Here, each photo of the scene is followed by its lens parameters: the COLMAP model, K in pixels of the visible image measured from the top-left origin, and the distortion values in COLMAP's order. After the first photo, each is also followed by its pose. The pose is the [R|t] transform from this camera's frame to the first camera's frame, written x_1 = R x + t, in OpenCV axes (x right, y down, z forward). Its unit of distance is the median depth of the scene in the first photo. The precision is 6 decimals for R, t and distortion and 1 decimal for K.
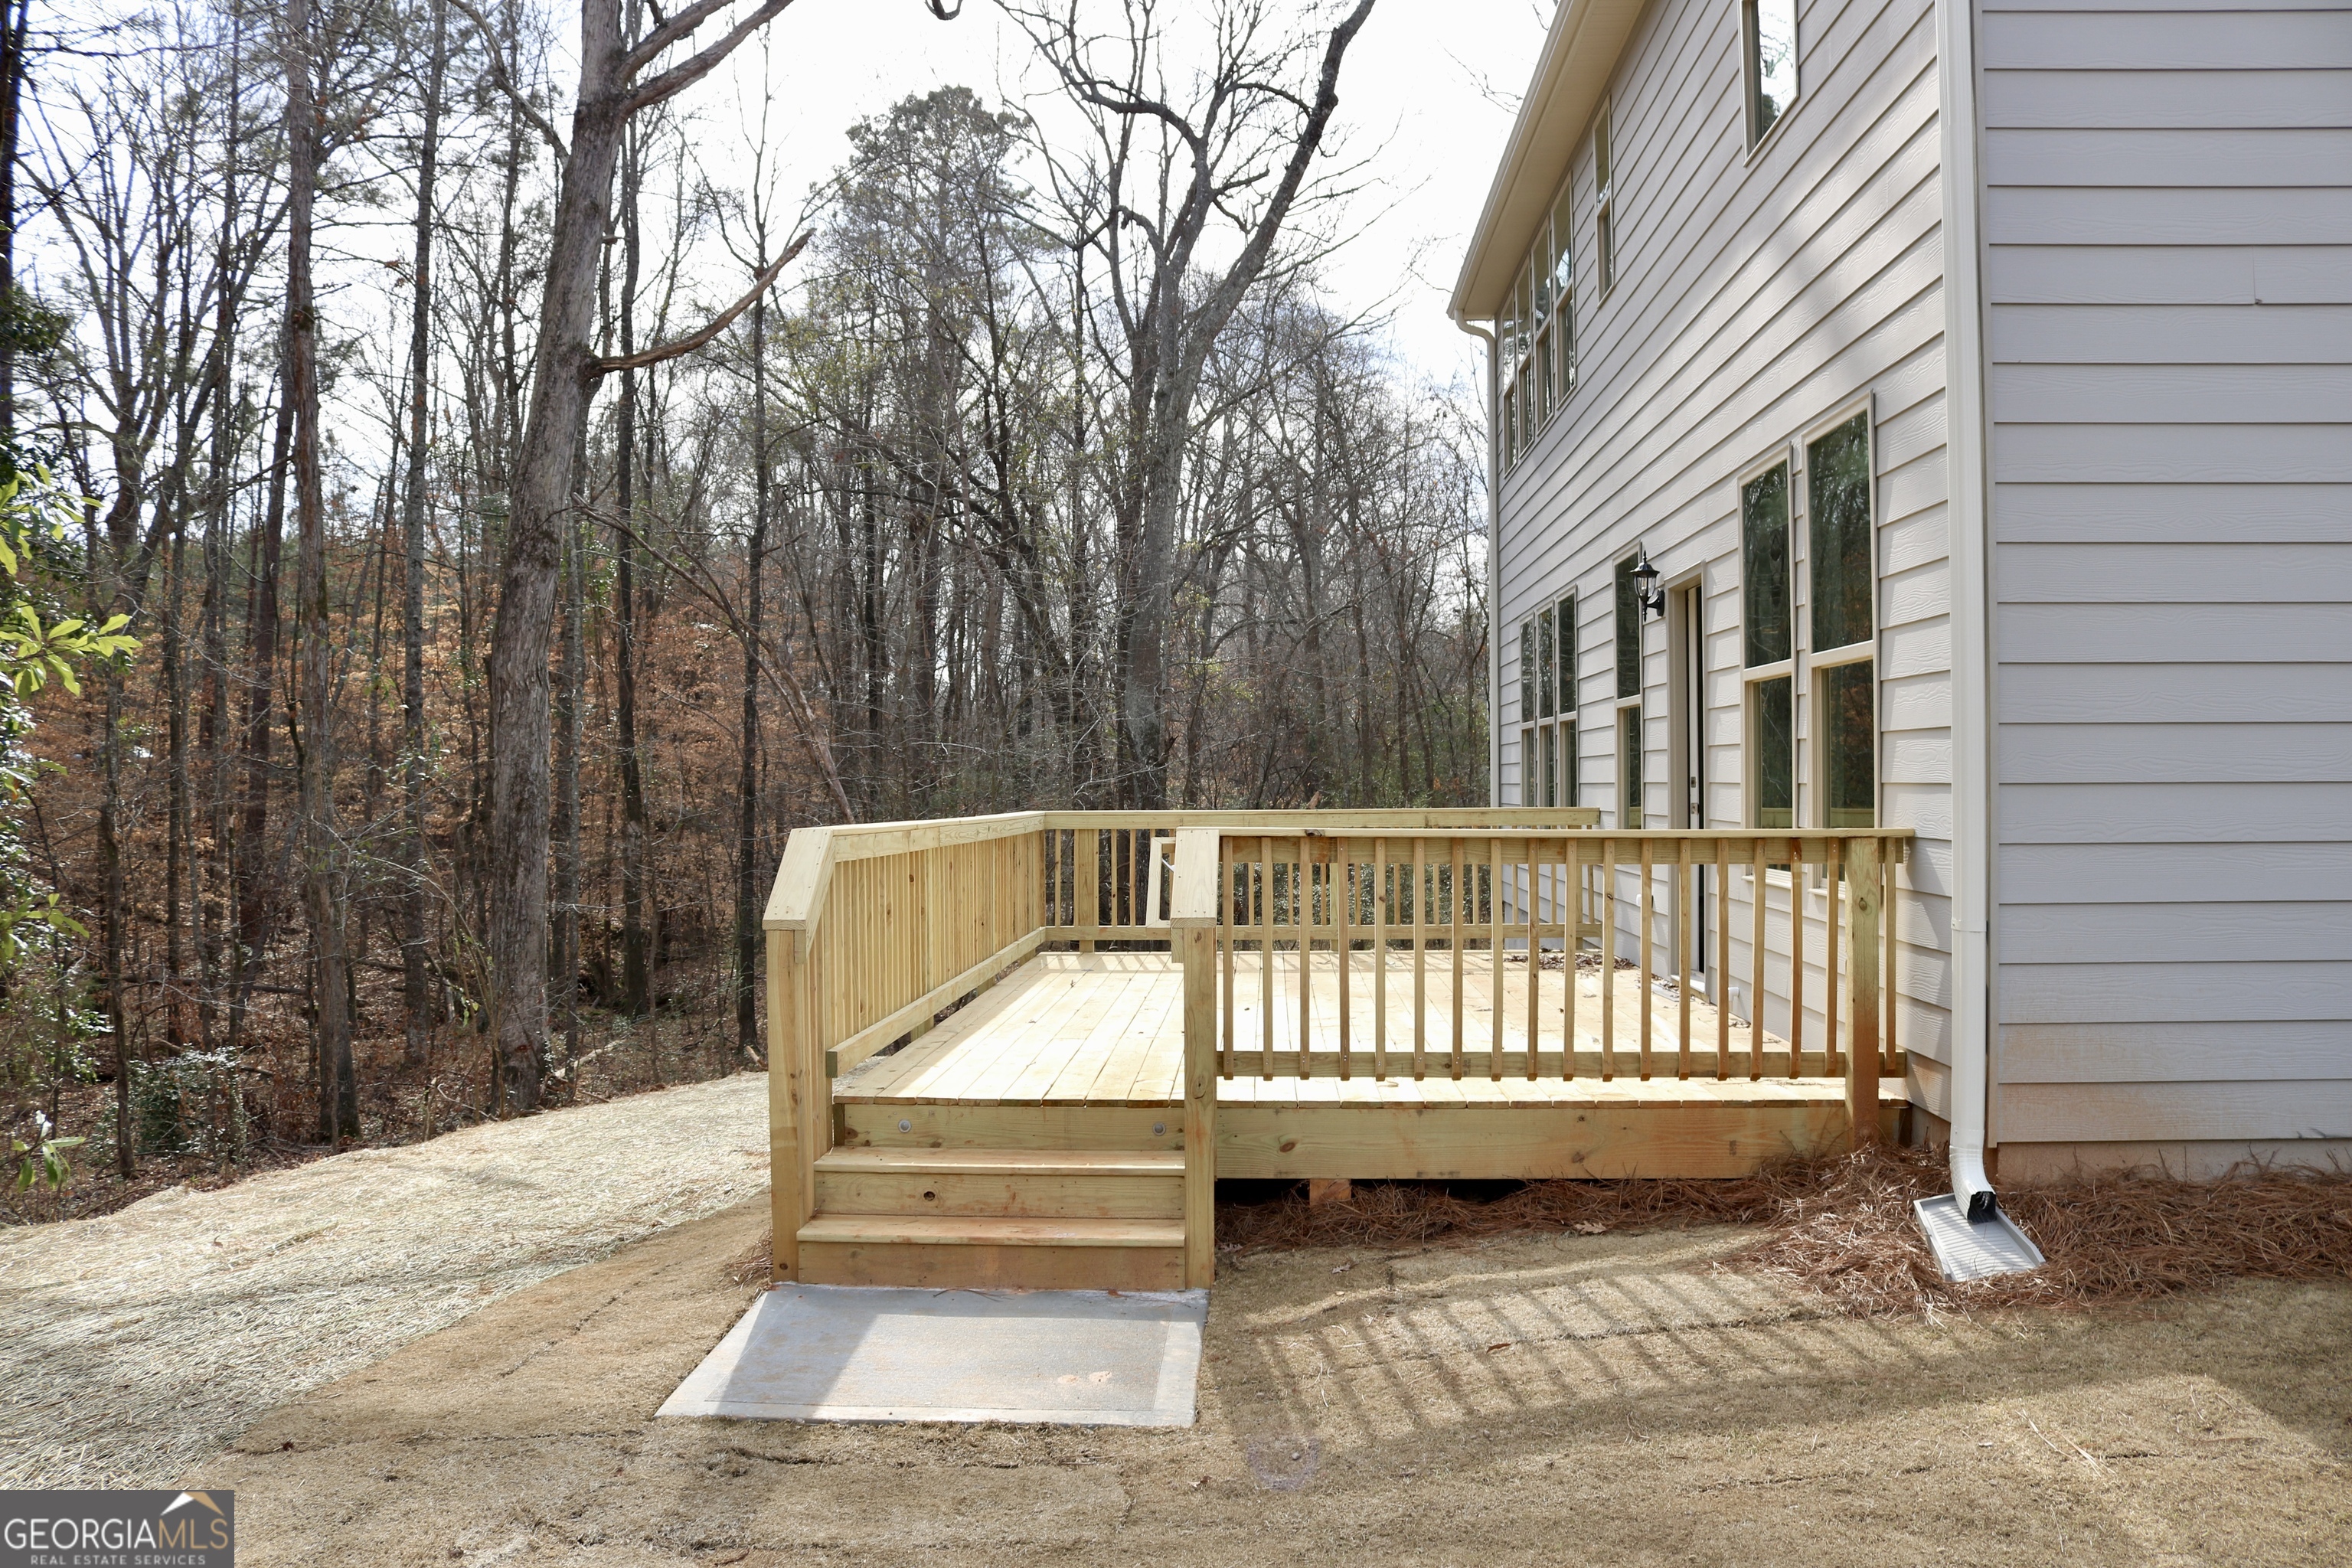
lens RADIAL K [[2060.4, 0, 1176.0], [0, 2060.4, 784.0], [0, 0, 1]] dist [-0.095412, 0.005593]
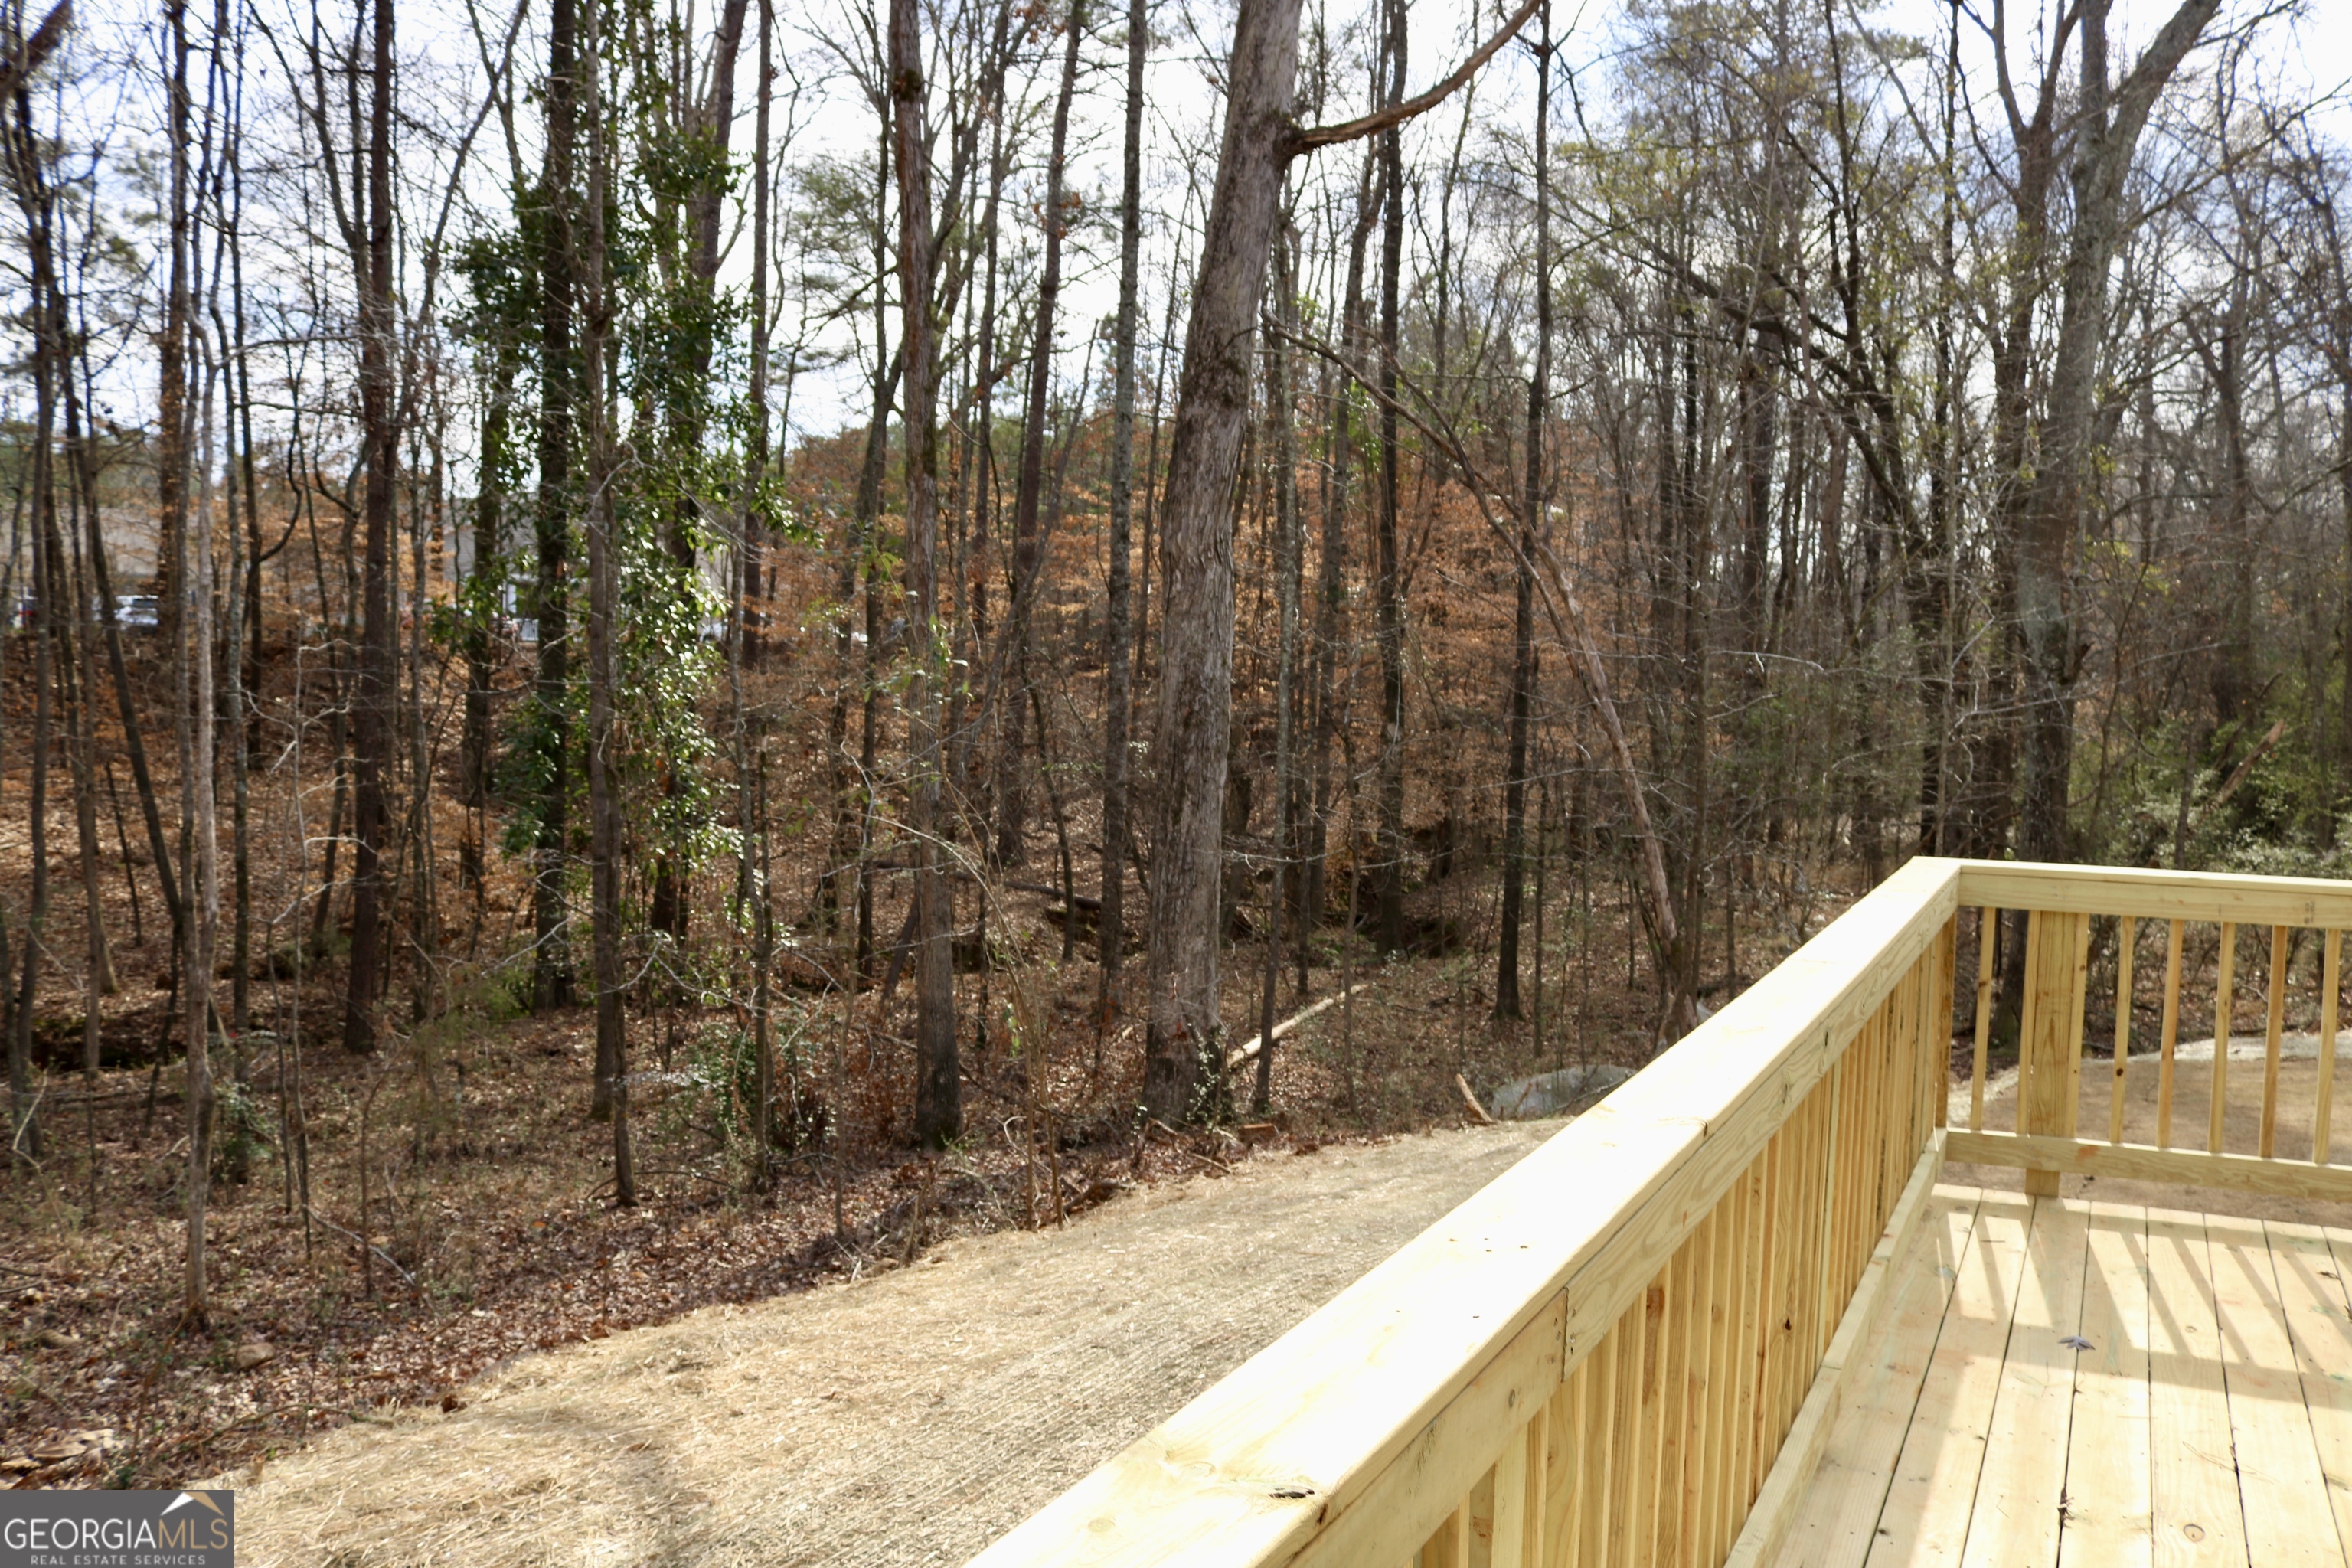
lens RADIAL K [[2060.4, 0, 1176.0], [0, 2060.4, 784.0], [0, 0, 1]] dist [-0.095412, 0.005593]
pose [[0.921912, 0.044379, -0.384849, -0.012836], [-0.022064, 0.997819, 0.062210, -0.006514], [0.386770, -0.048860, 0.920881, 0.135810]]
